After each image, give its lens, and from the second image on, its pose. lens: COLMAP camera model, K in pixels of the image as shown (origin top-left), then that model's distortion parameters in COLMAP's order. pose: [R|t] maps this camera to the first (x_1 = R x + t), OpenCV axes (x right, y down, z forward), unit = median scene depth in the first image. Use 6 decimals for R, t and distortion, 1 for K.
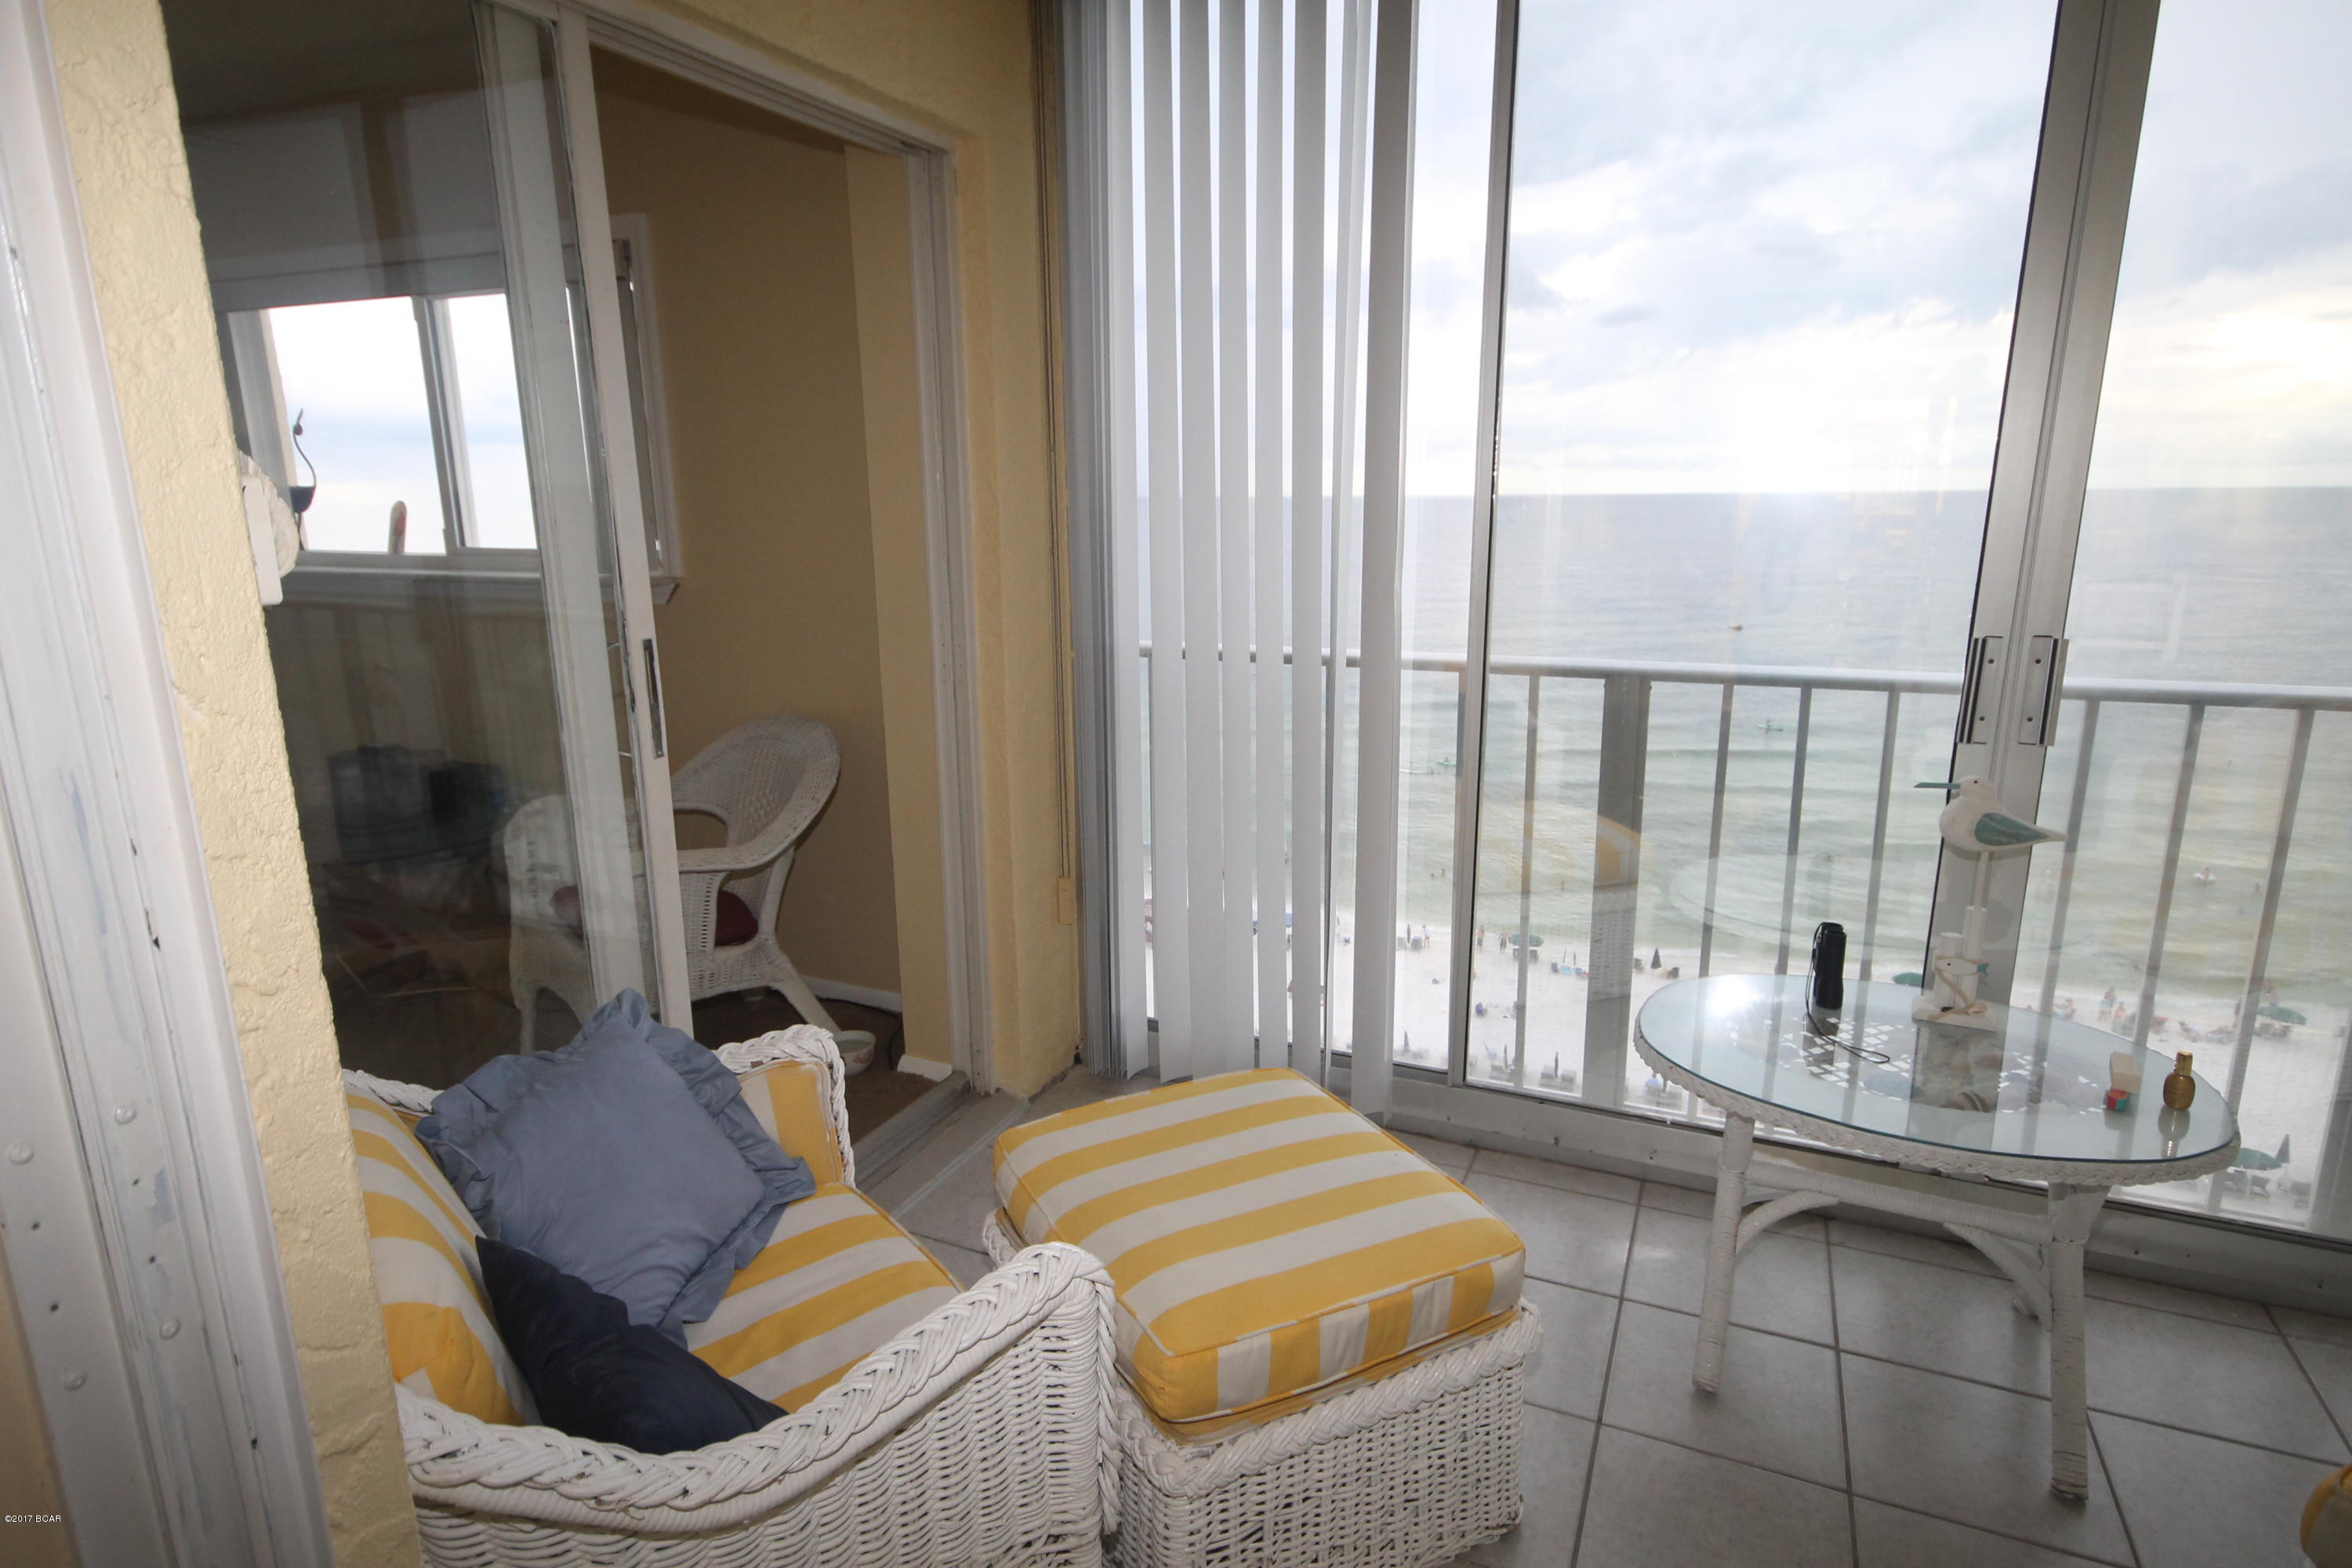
lens RADIAL K [[1291.5, 0, 1173.2], [0, 1291.5, 769.1], [0, 0, 1]] dist [0.012304, 0.001002]
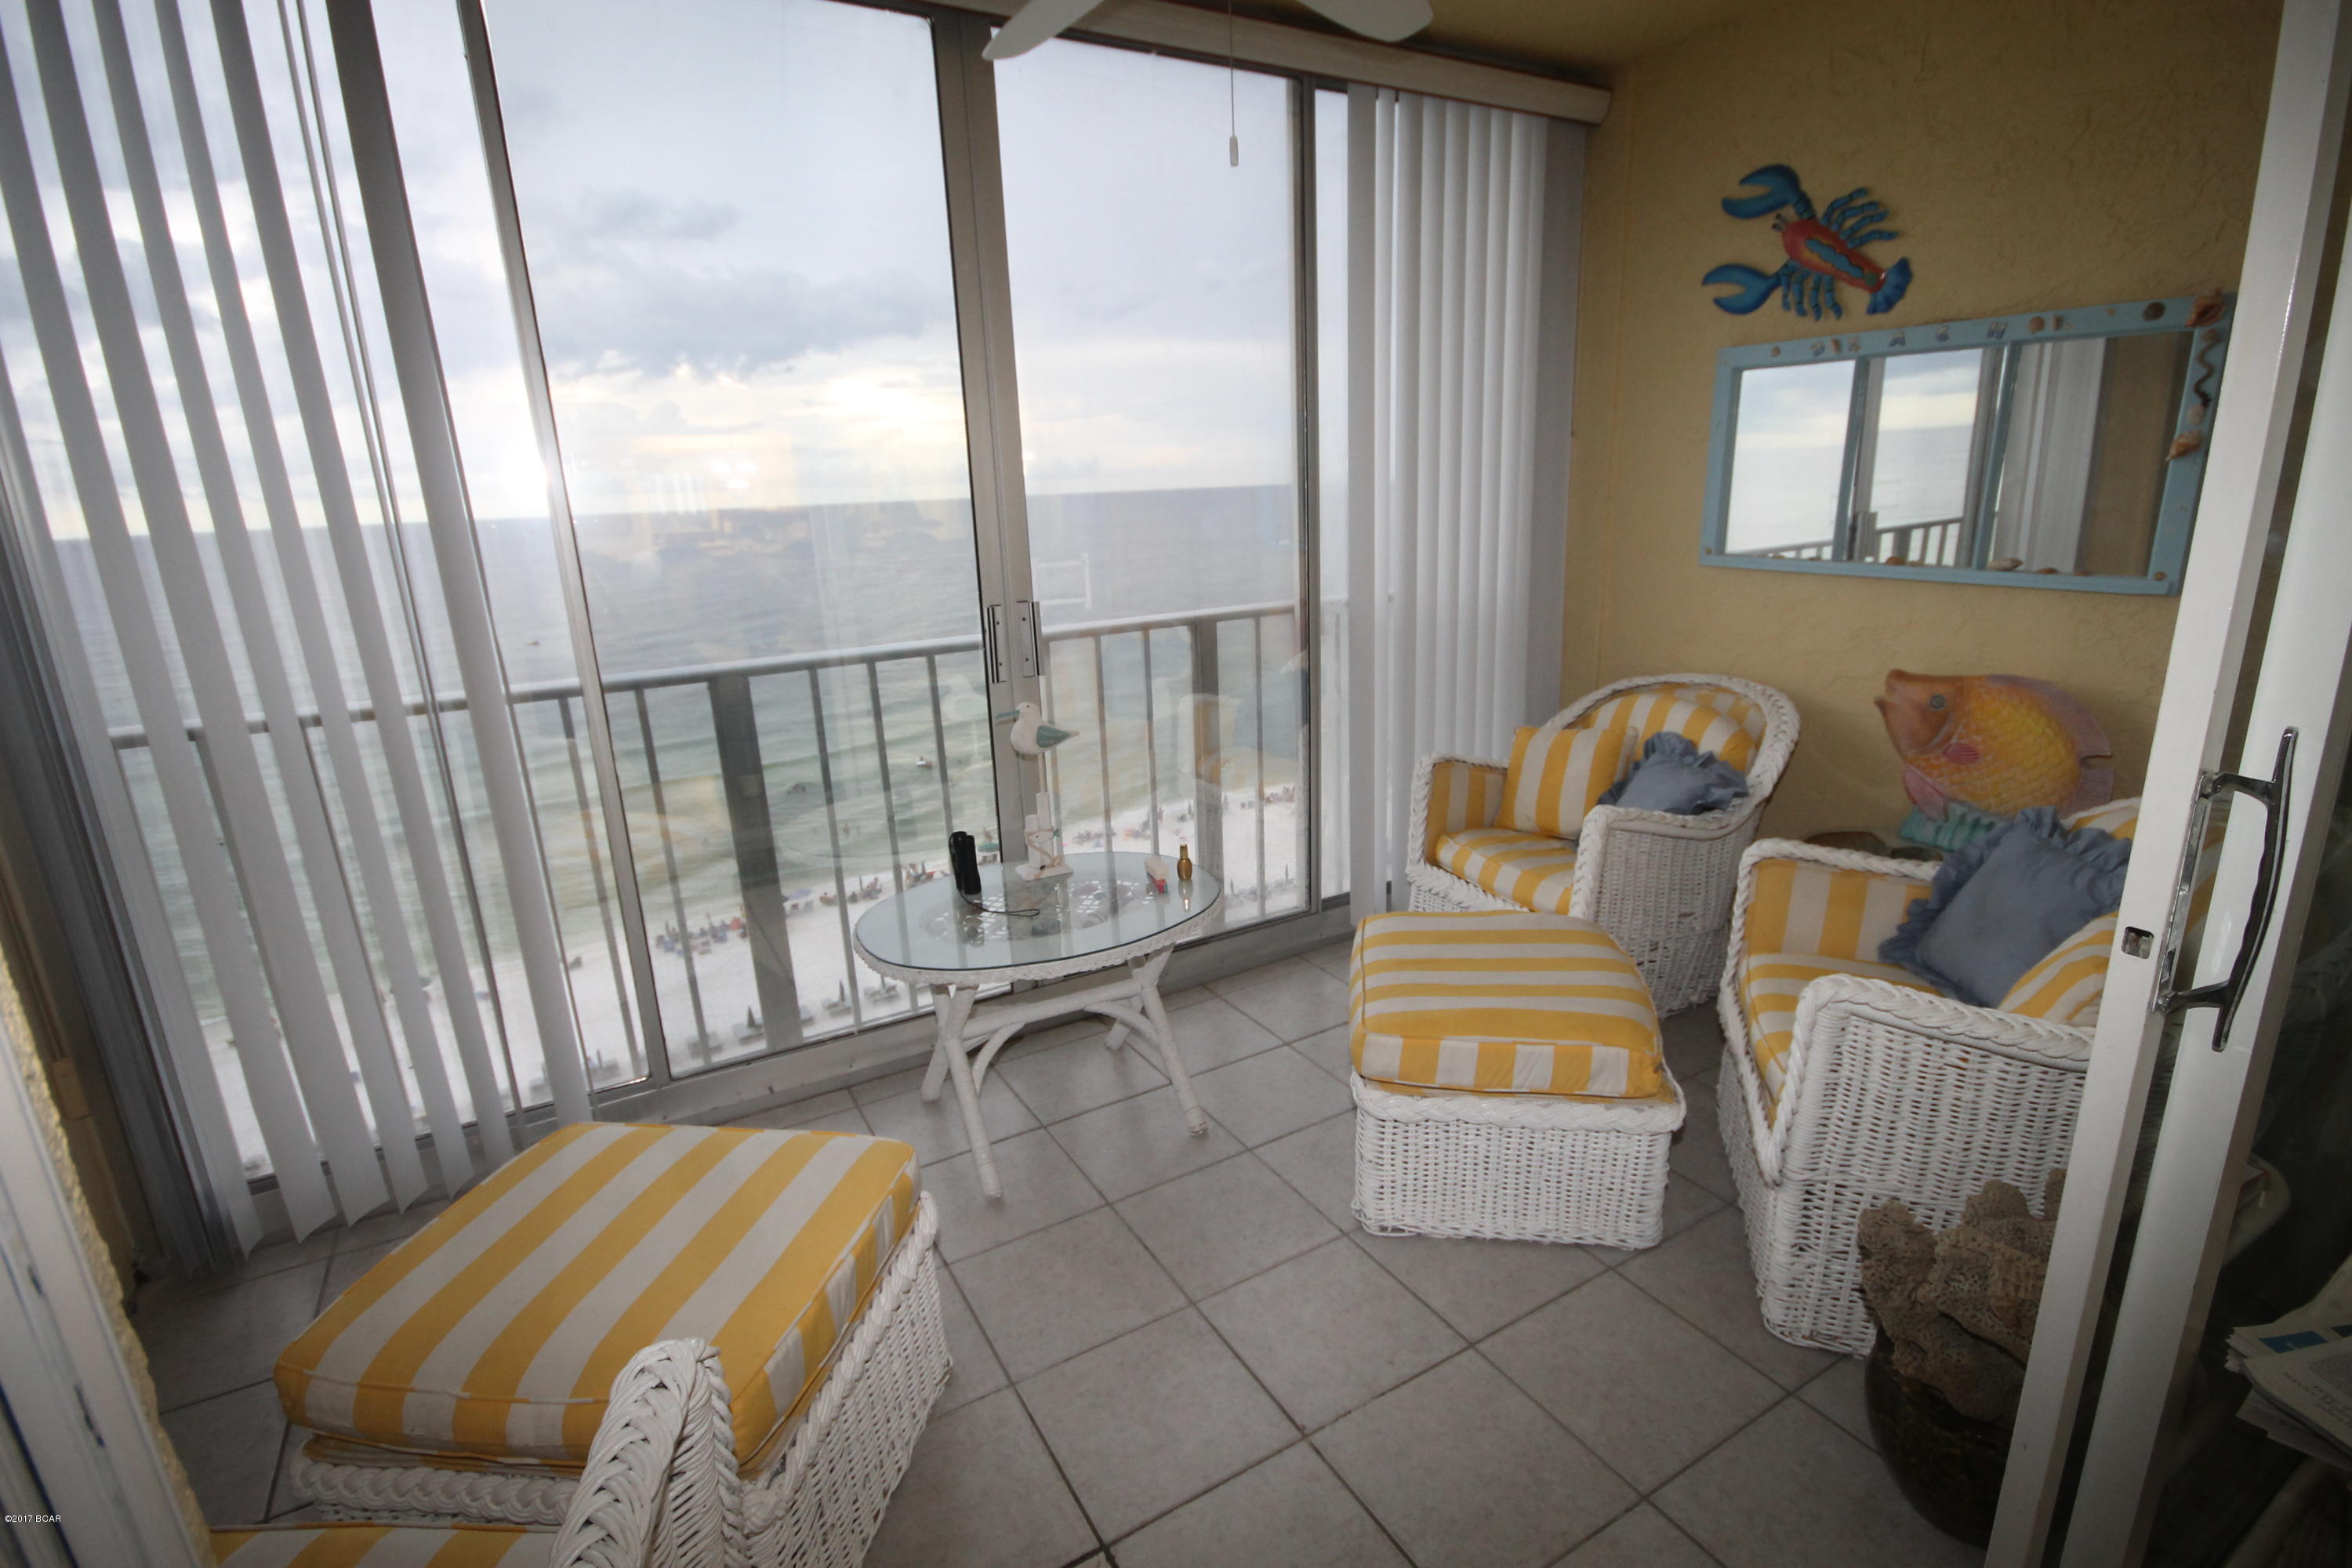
lens RADIAL K [[1114.7, 0, 1189.5], [0, 1114.7, 784.9], [0, 0, 1]] dist [0.008539, -0.008658]
pose [[0.584752, -0.226211, 0.779034, -0.225479], [0.209690, 0.969845, 0.124221, -0.019320], [-0.783642, 0.090717, 0.614553, 0.109923]]
